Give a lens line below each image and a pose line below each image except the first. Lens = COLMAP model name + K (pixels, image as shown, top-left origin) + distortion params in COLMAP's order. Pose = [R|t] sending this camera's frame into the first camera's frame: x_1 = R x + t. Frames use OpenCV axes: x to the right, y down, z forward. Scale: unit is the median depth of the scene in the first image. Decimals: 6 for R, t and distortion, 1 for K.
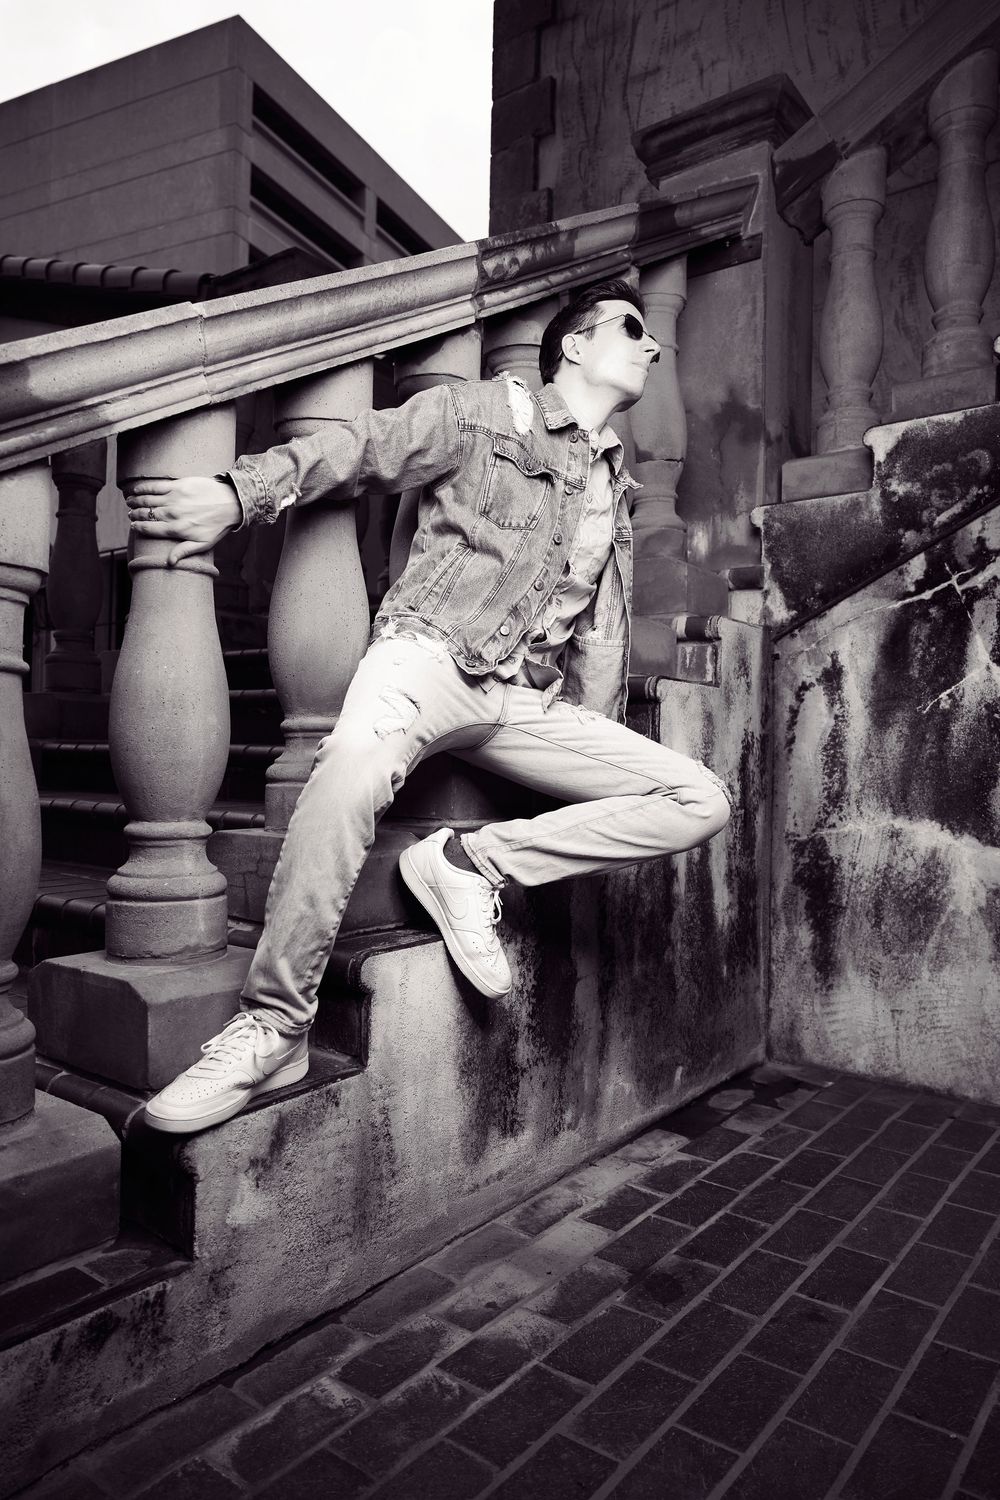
lens RADIAL K [[1023.6, 0, 500.0], [0, 1023.6, 750.0], [0, 0, 1]] dist [-0.004284, 0.000248]
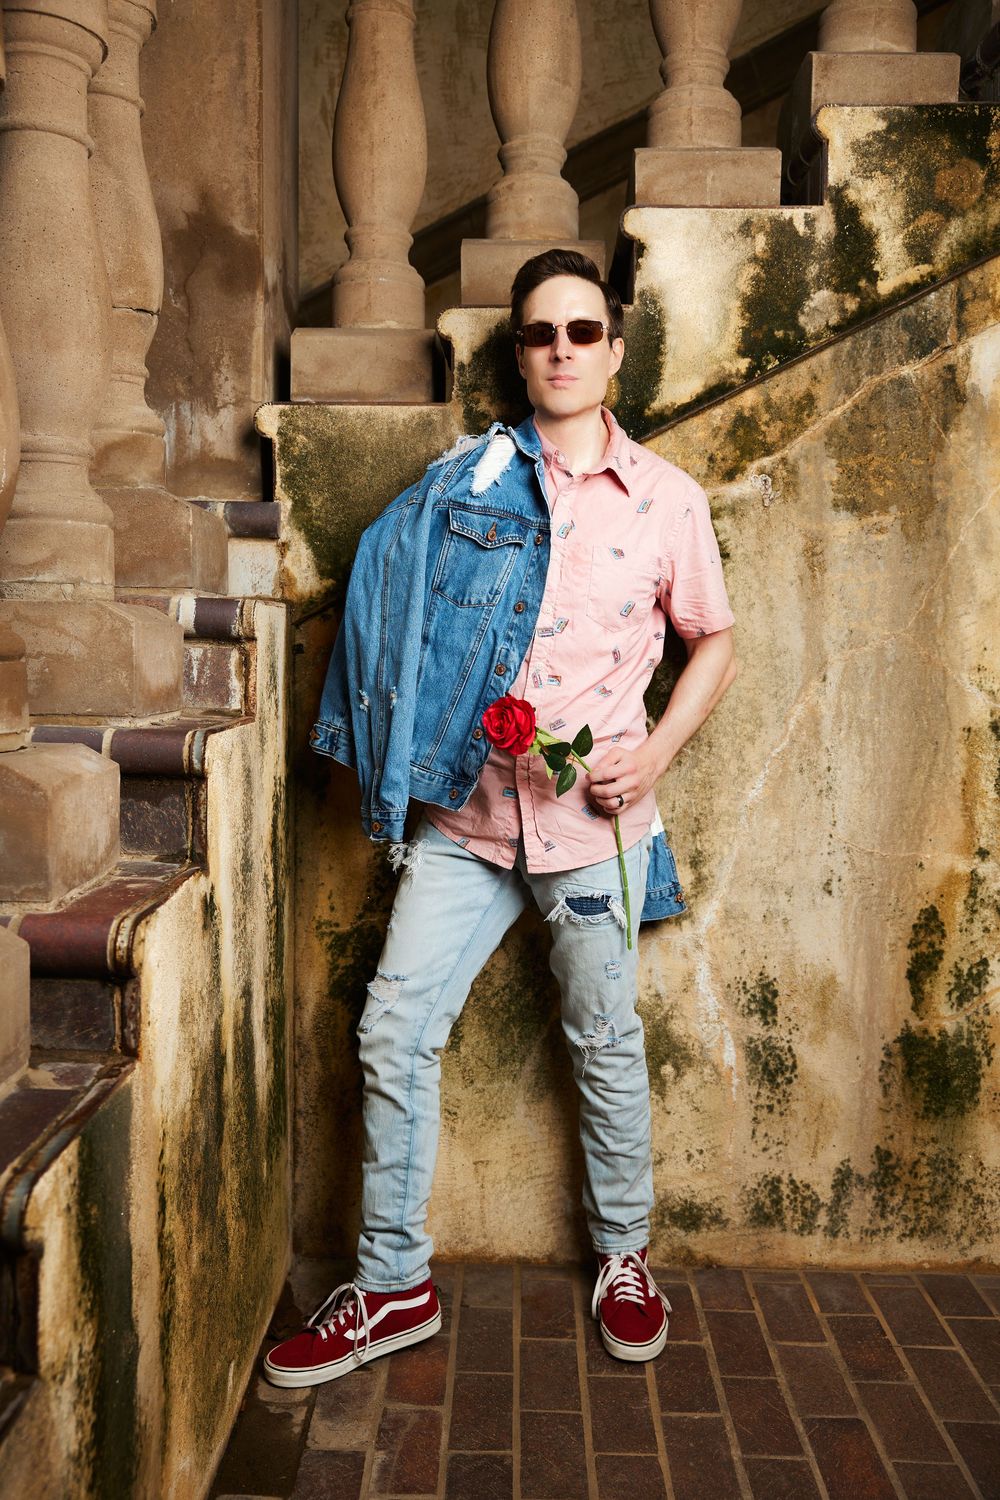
lens RADIAL K [[1318.9, 0, 500.0], [0, 1318.9, 750.0], [0, 0, 1]] dist [-0.071168, 0.141832]
pose [[0.806275, -0.052135, 0.589240, -0.114487], [-0.005323, 0.995429, 0.095358, -0.109010], [-0.591518, -0.080021, 0.802311, 0.273277]]
